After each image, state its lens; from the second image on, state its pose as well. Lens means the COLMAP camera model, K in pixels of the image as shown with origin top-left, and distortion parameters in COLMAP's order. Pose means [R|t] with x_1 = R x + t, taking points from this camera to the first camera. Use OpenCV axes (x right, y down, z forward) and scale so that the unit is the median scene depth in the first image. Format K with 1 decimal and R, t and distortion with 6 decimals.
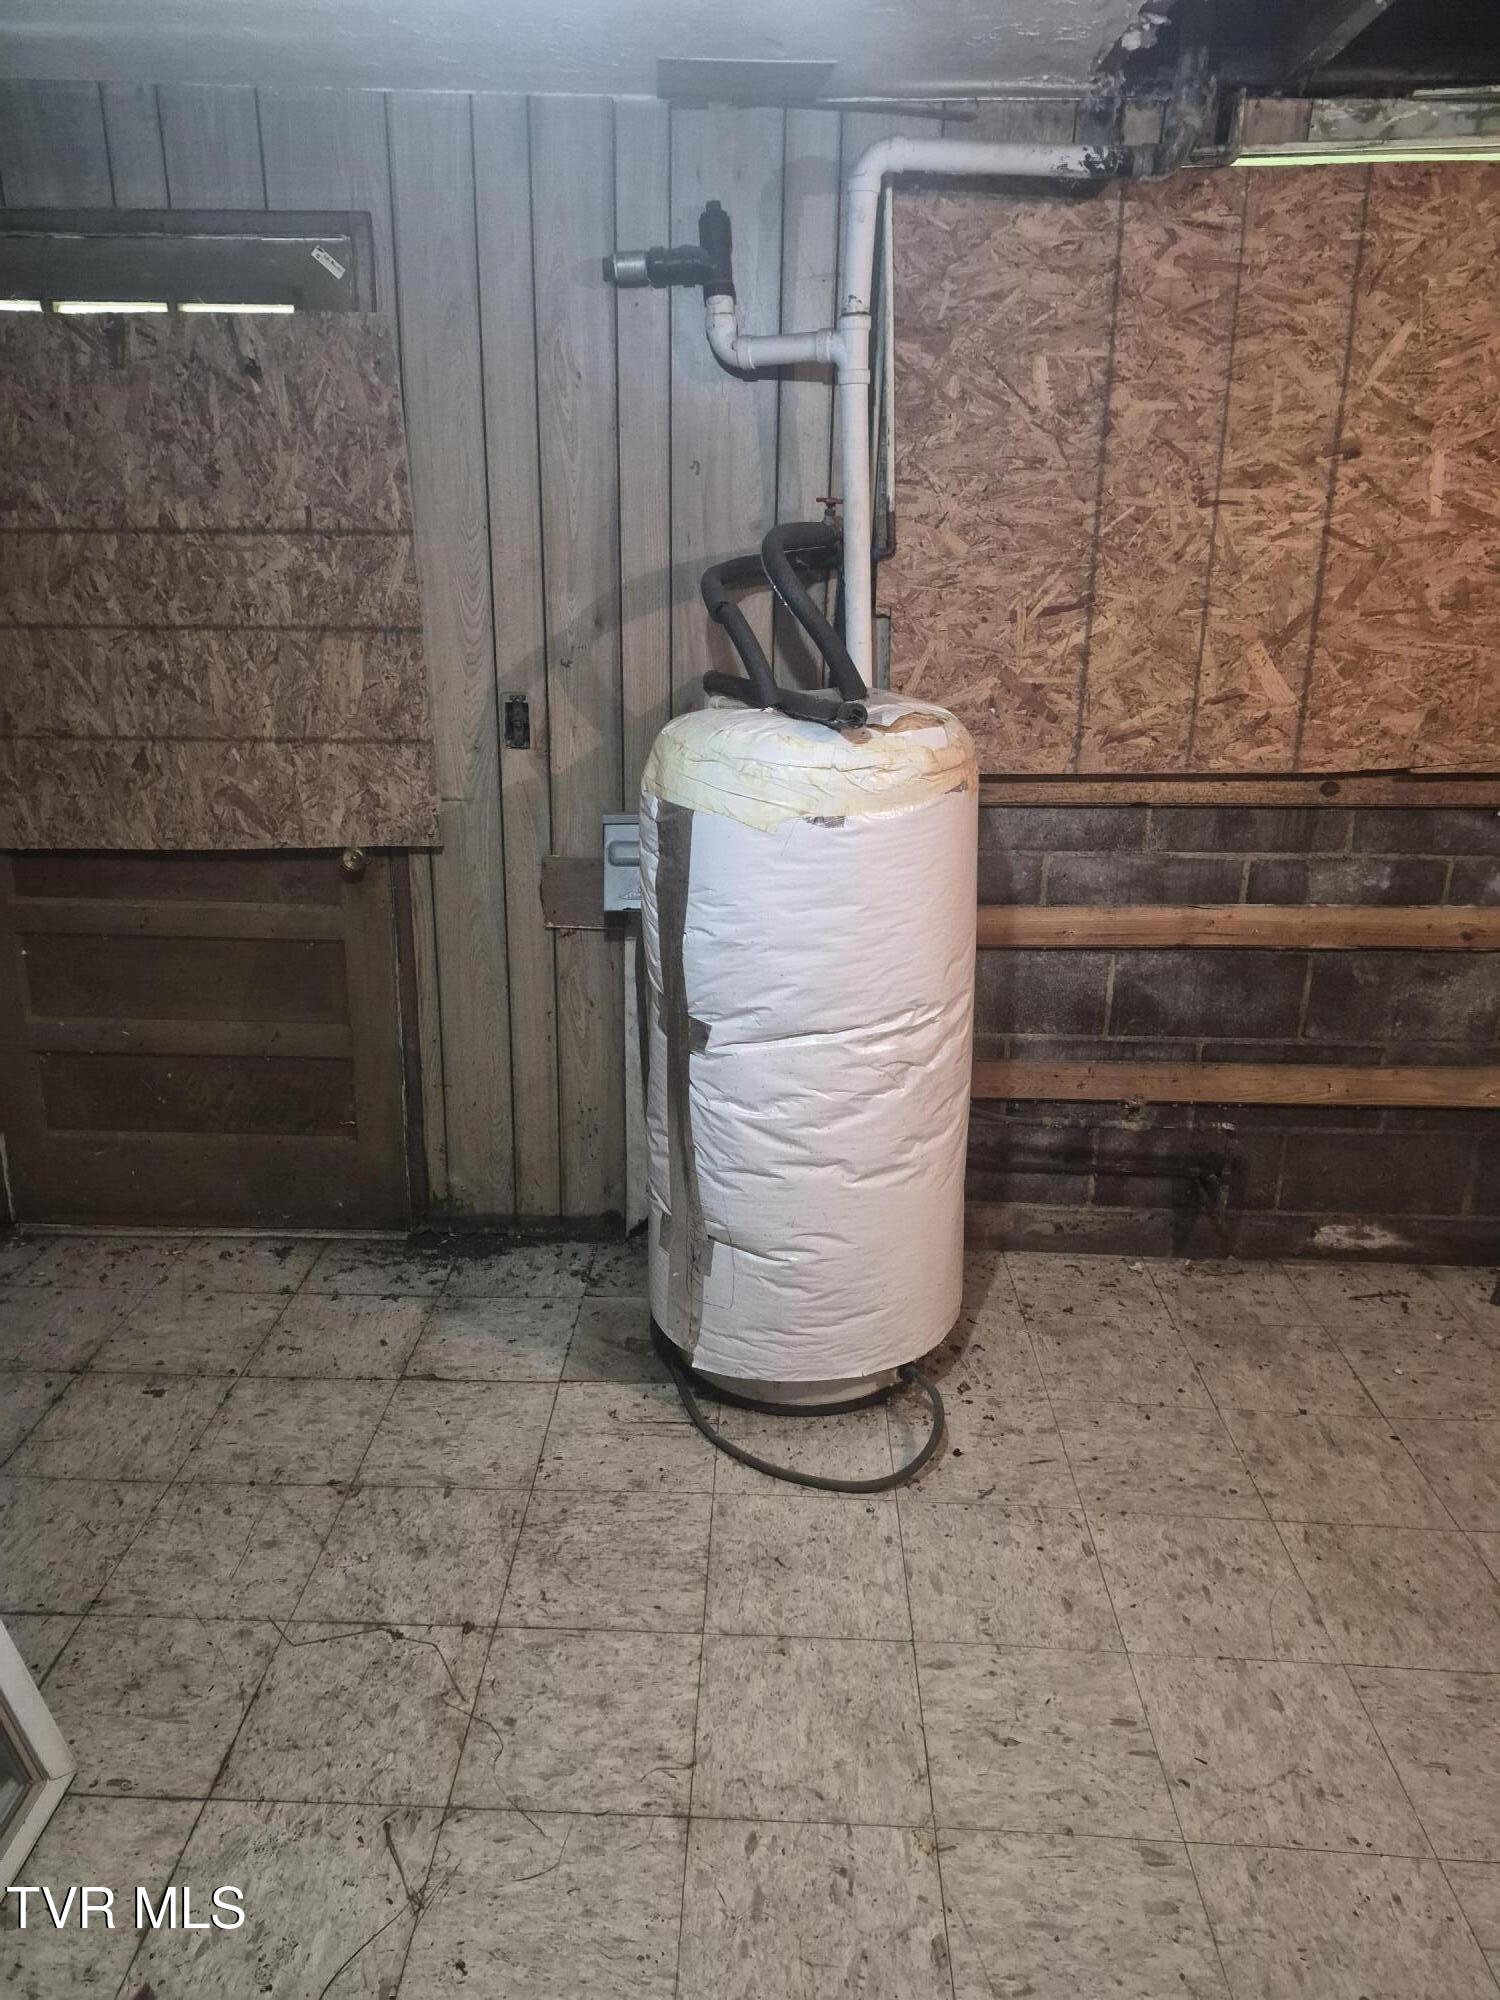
lens RADIAL K [[1366.5, 0, 748.0], [0, 1366.5, 995.8], [0, 0, 1]] dist [0.006254, -0.002021]
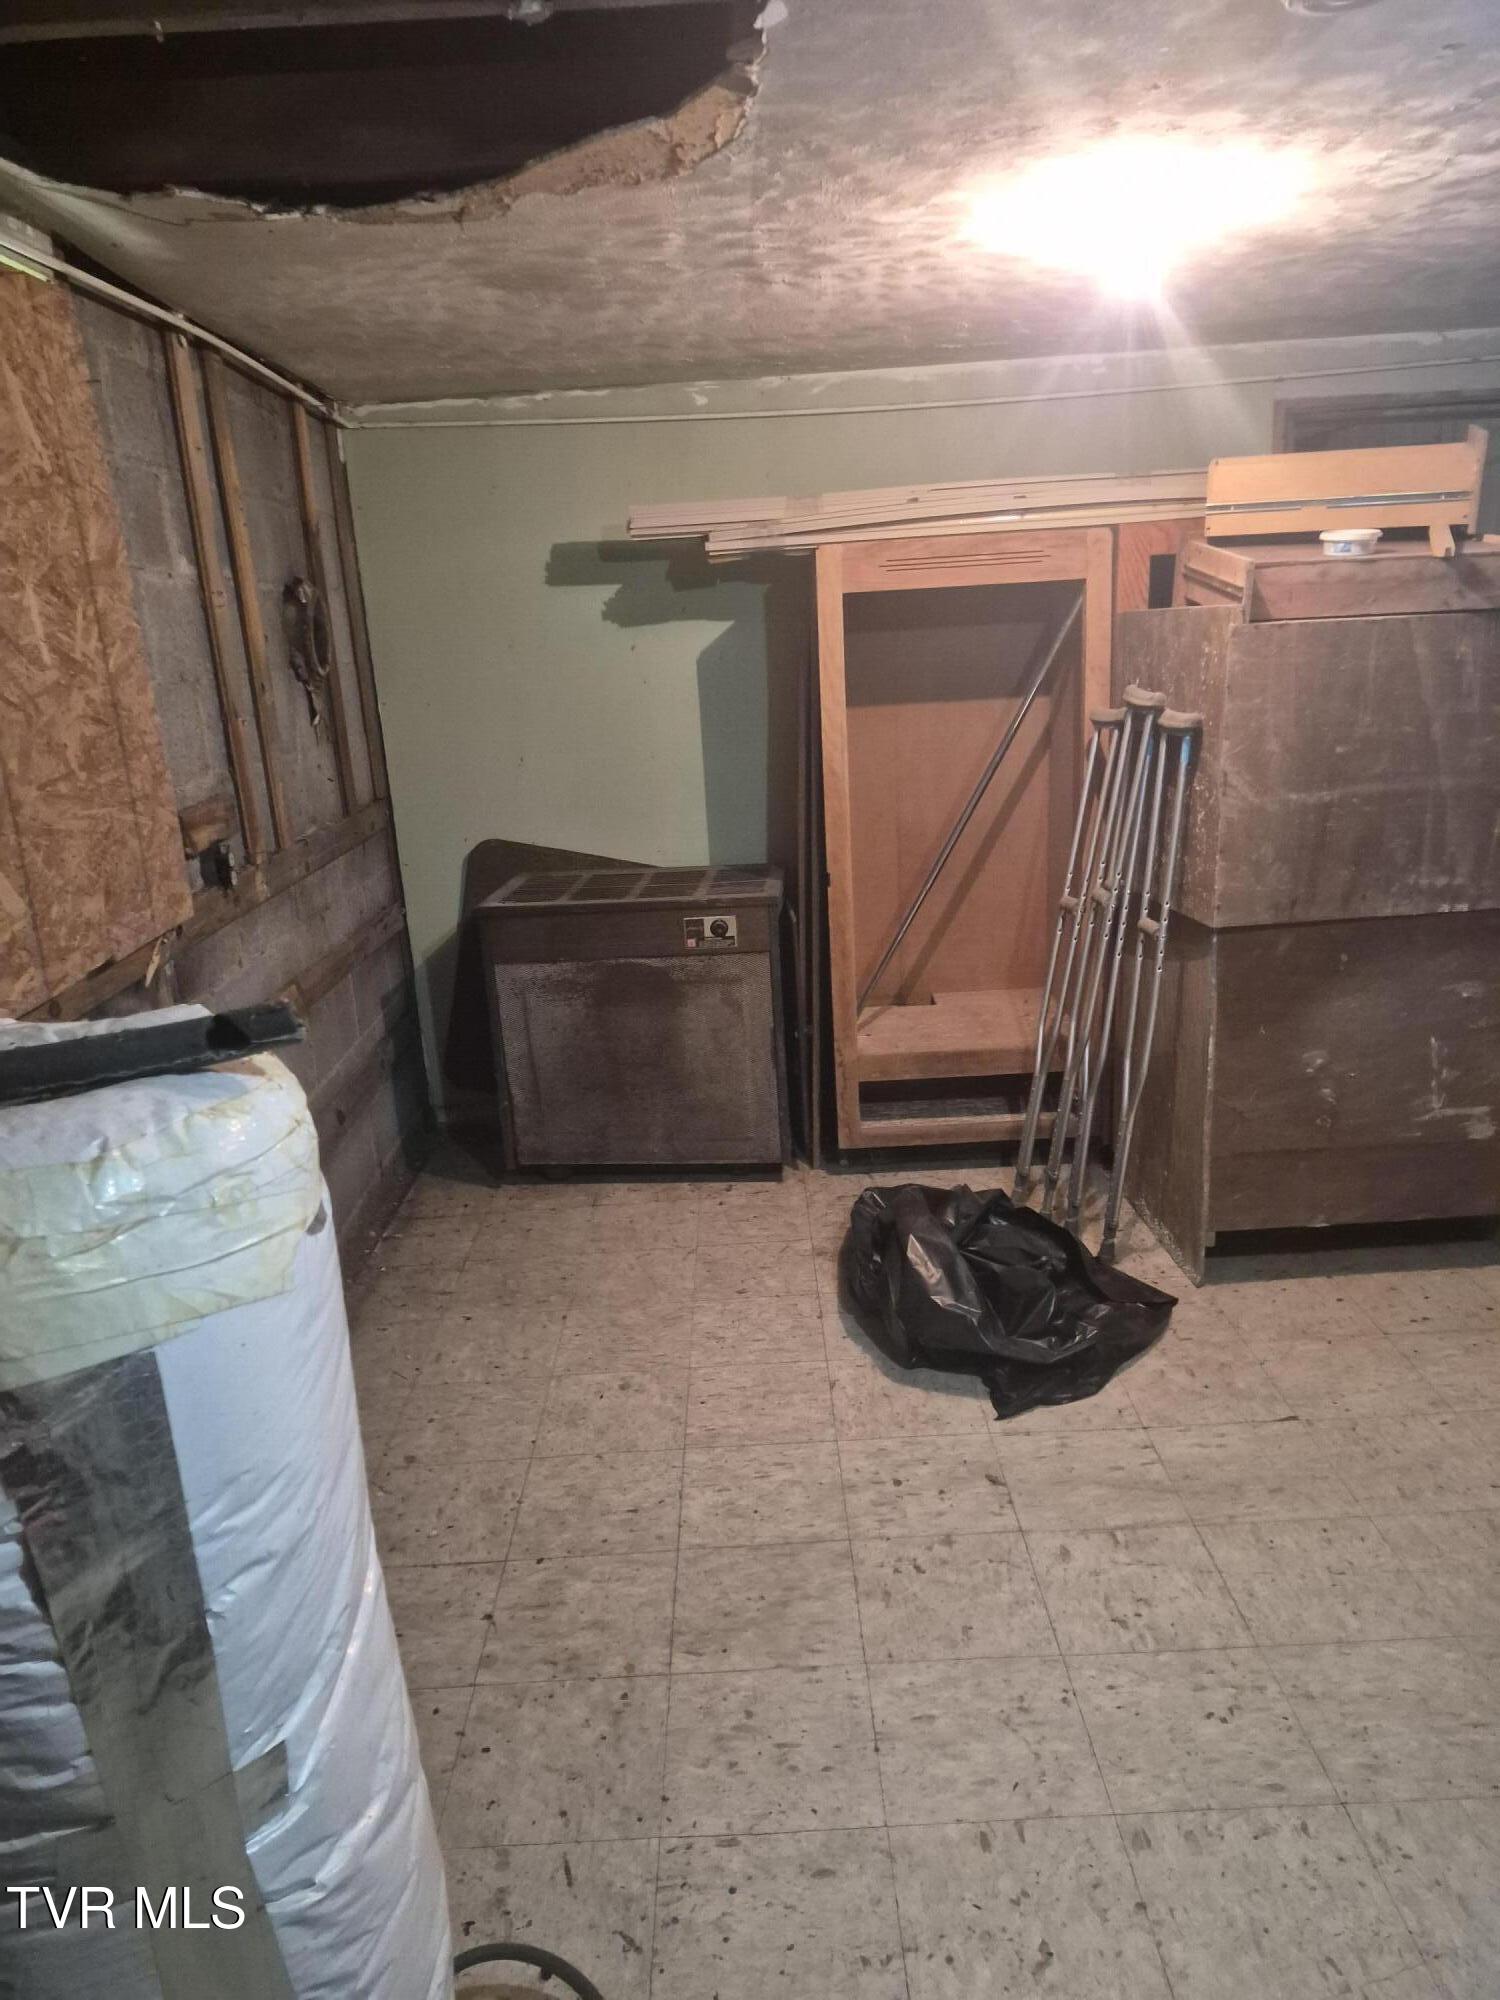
lens RADIAL K [[1366.5, 0, 751.7], [0, 1366.5, 1005.5], [0, 0, 1]] dist [0.006254, -0.002021]
pose [[-0.025102, -0.275888, 0.960862, -0.413434], [0.381533, 0.885766, 0.264293, -0.262874], [-0.924014, 0.373235, 0.083026, 0.723290]]
